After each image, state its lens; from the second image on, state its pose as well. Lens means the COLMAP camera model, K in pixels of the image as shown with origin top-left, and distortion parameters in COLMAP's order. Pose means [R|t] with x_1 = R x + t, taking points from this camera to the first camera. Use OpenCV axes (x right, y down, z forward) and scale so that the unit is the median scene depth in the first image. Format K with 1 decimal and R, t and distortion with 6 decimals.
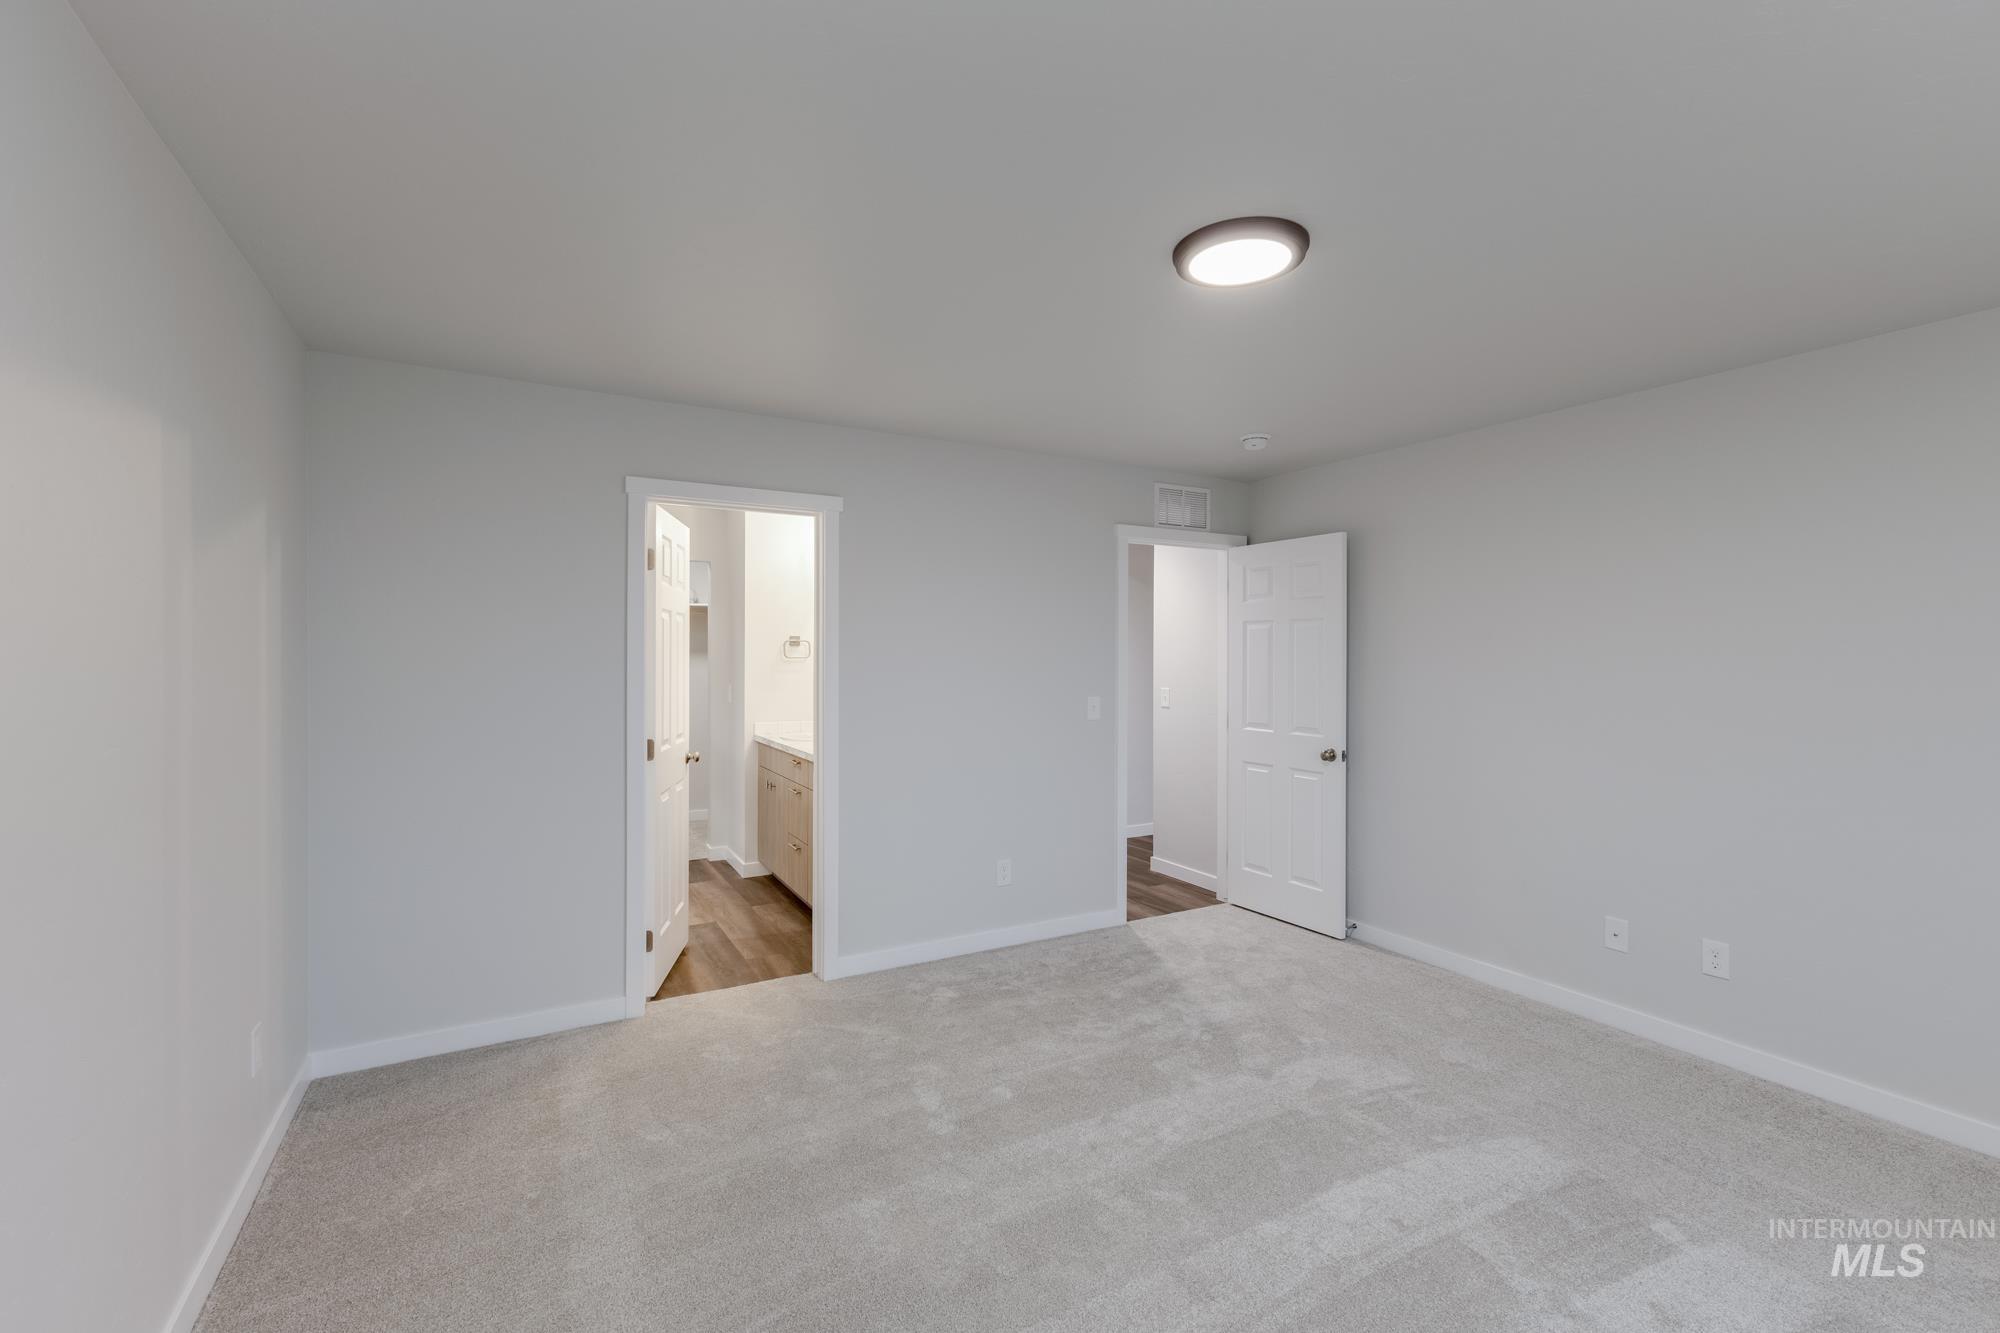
lens RADIAL K [[858.3, 0, 999.1], [0, 858.3, 669.1], [0, 0, 1]] dist [0.016509, -0.005687]
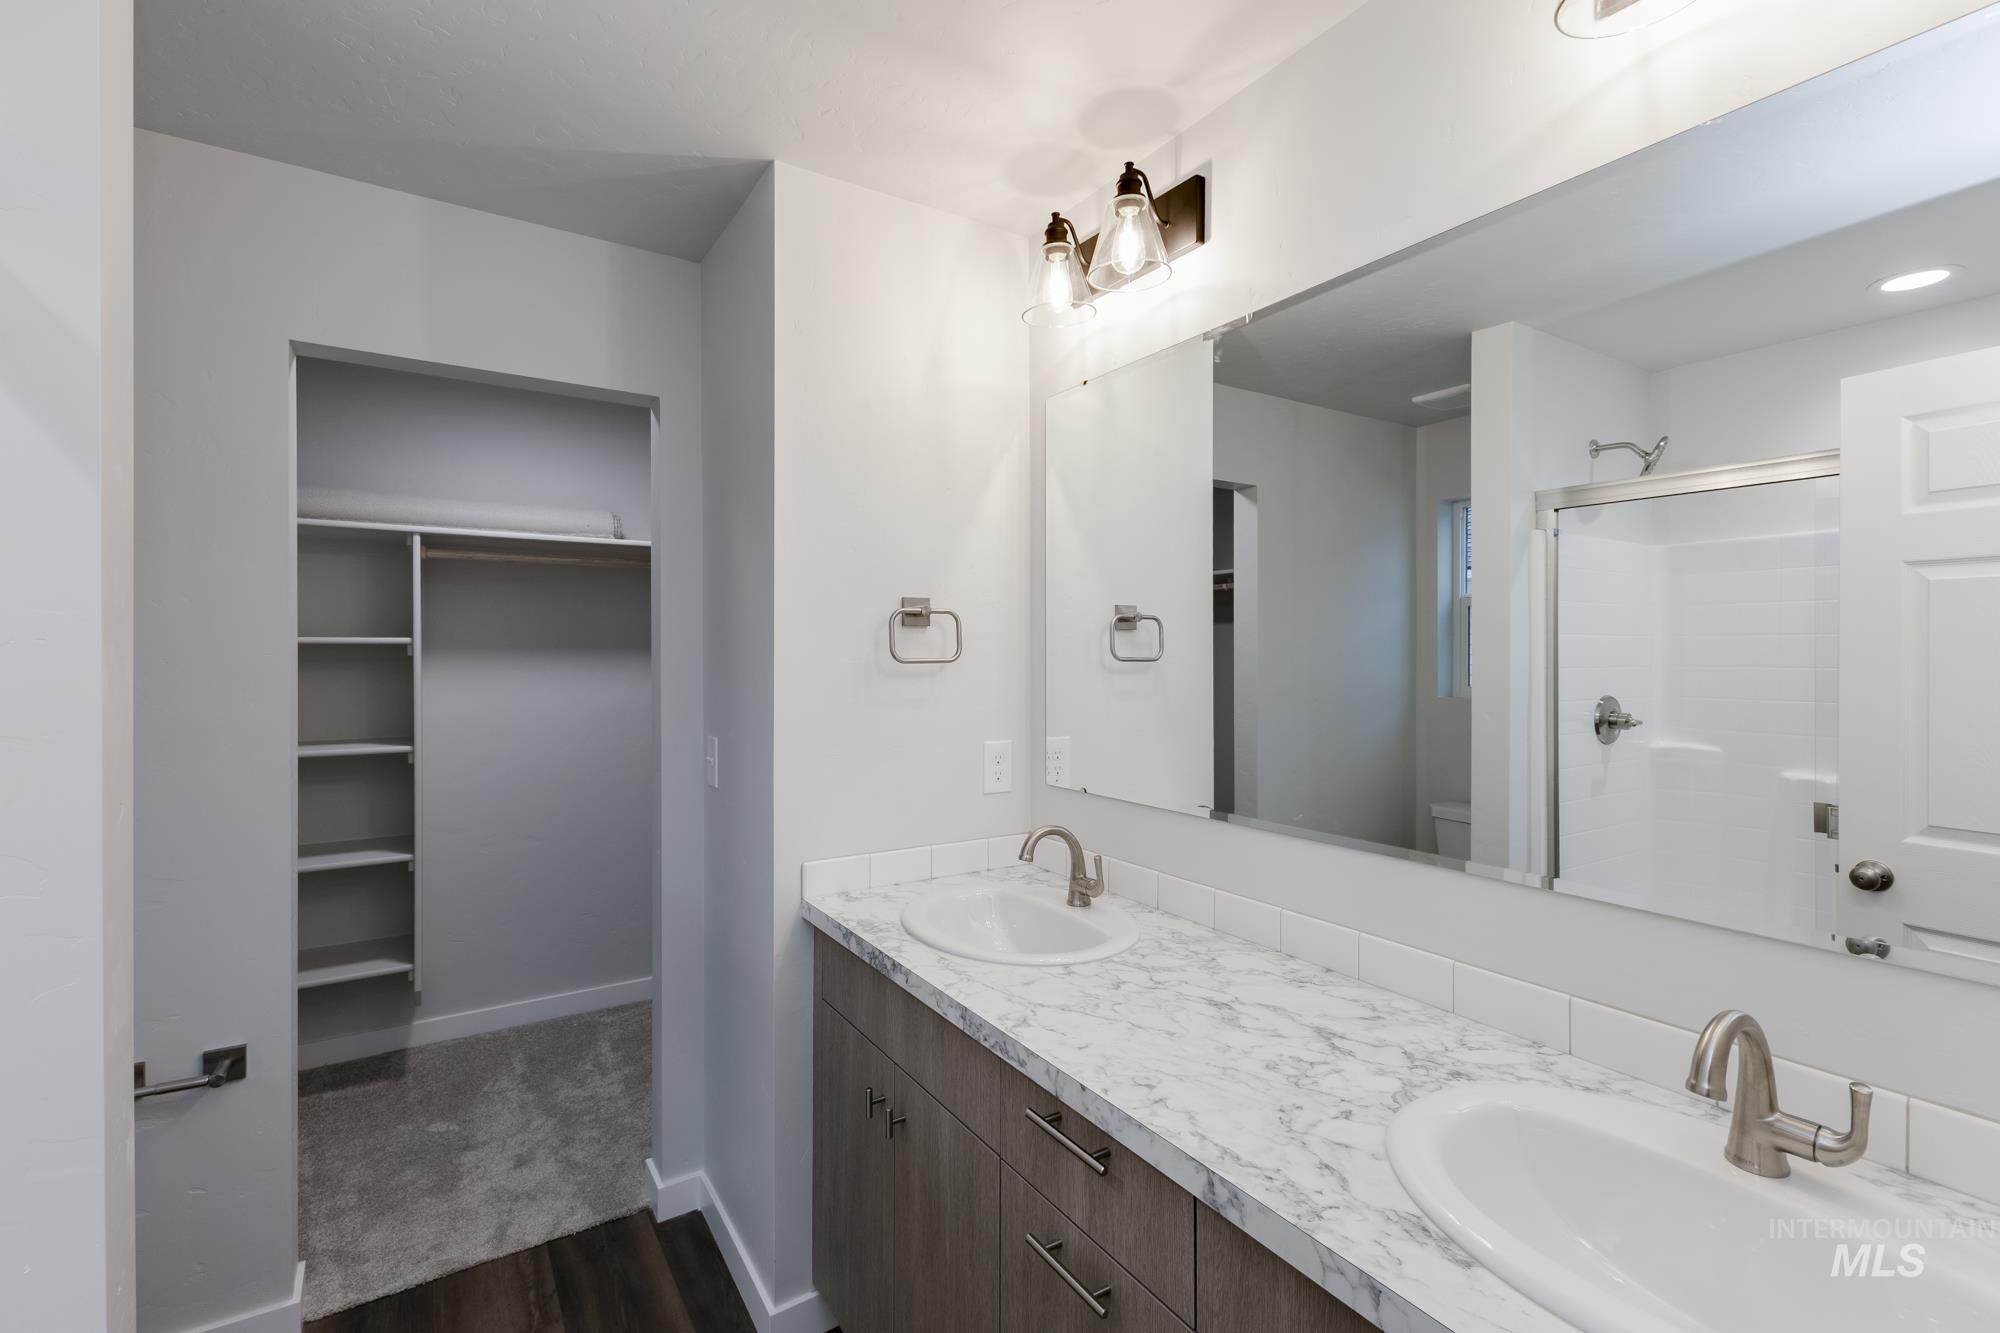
lens RADIAL K [[858.3, 0, 991.3], [0, 858.3, 662.0], [0, 0, 1]] dist [0.016509, -0.005687]
pose [[0.998653, -0.006152, 0.051519, -0.229184], [0.005803, 0.999959, 0.006921, -0.015806], [-0.051559, -0.006613, 0.998648, 0.671349]]
